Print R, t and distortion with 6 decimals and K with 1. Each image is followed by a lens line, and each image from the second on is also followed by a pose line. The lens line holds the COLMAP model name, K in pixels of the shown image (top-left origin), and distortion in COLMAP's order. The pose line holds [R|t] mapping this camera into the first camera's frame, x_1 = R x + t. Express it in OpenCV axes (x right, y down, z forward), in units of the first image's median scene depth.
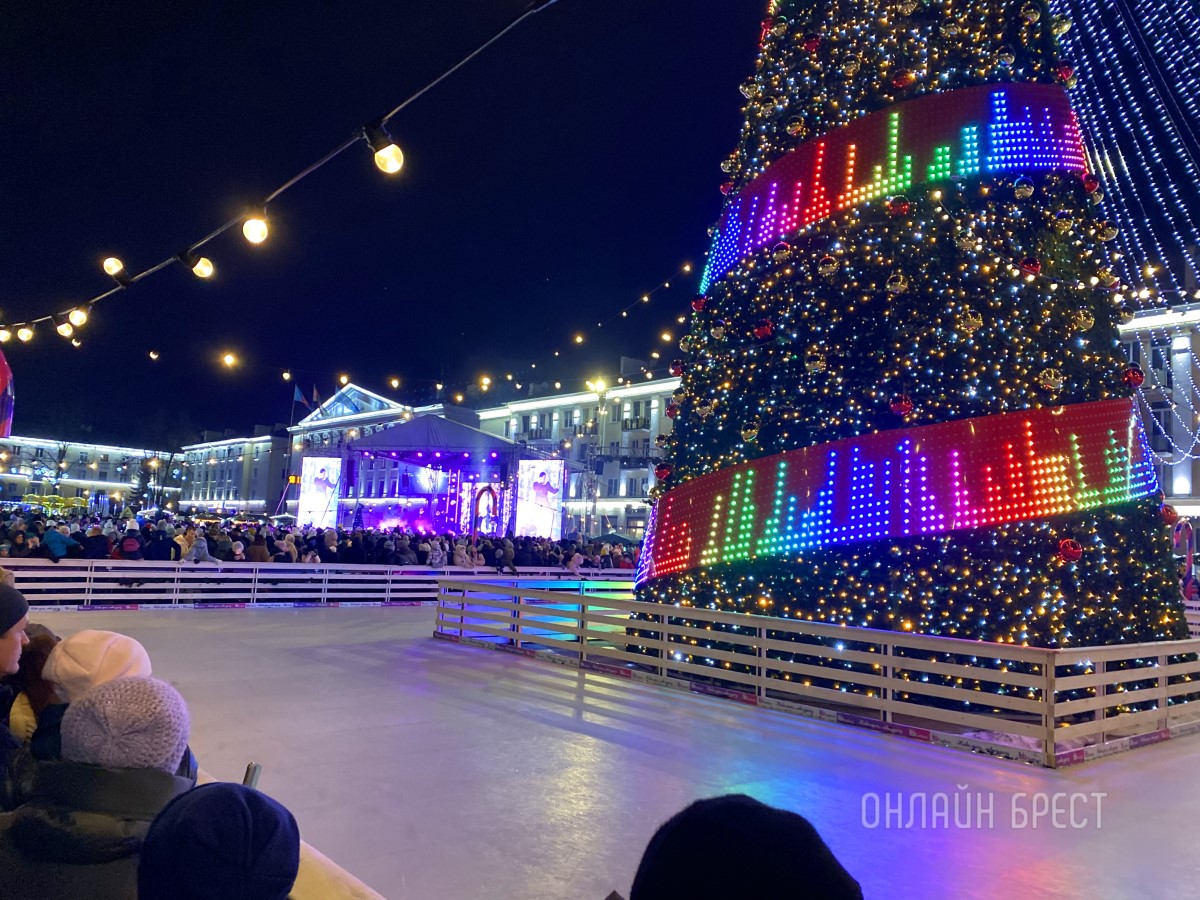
lens RADIAL K [[900.4, 0, 601.7], [0, 900.4, 497.1], [0, 0, 1]] dist [0.021324, 0.000108]
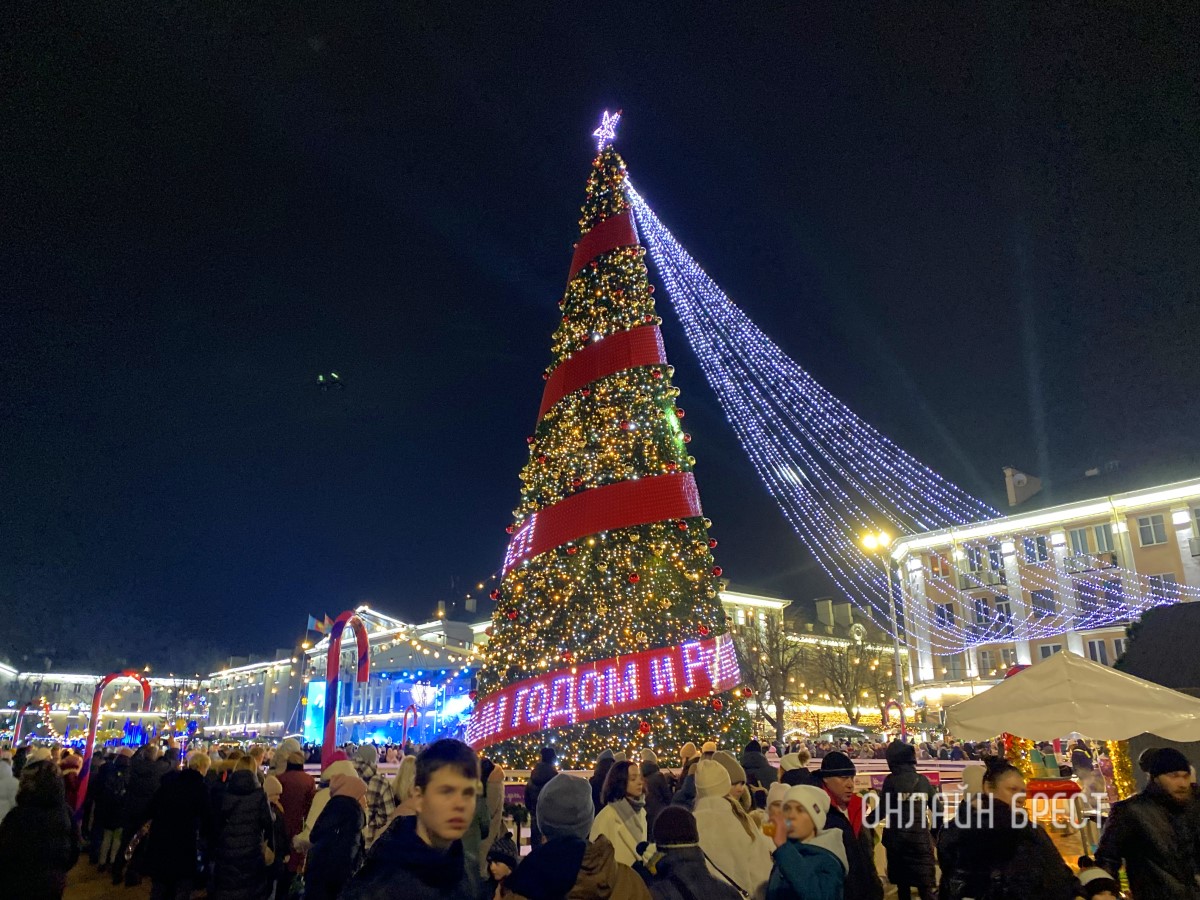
lens RADIAL K [[964.4, 0, 600.0], [0, 964.4, 450.0], [0, 0, 1]] dist [0.114618, -0.156995]
pose [[0.996193, -0.071208, -0.050292, 0.327690], [0.056797, 0.967795, -0.245248, -0.007425], [0.066135, 0.241457, 0.968155, -0.697430]]
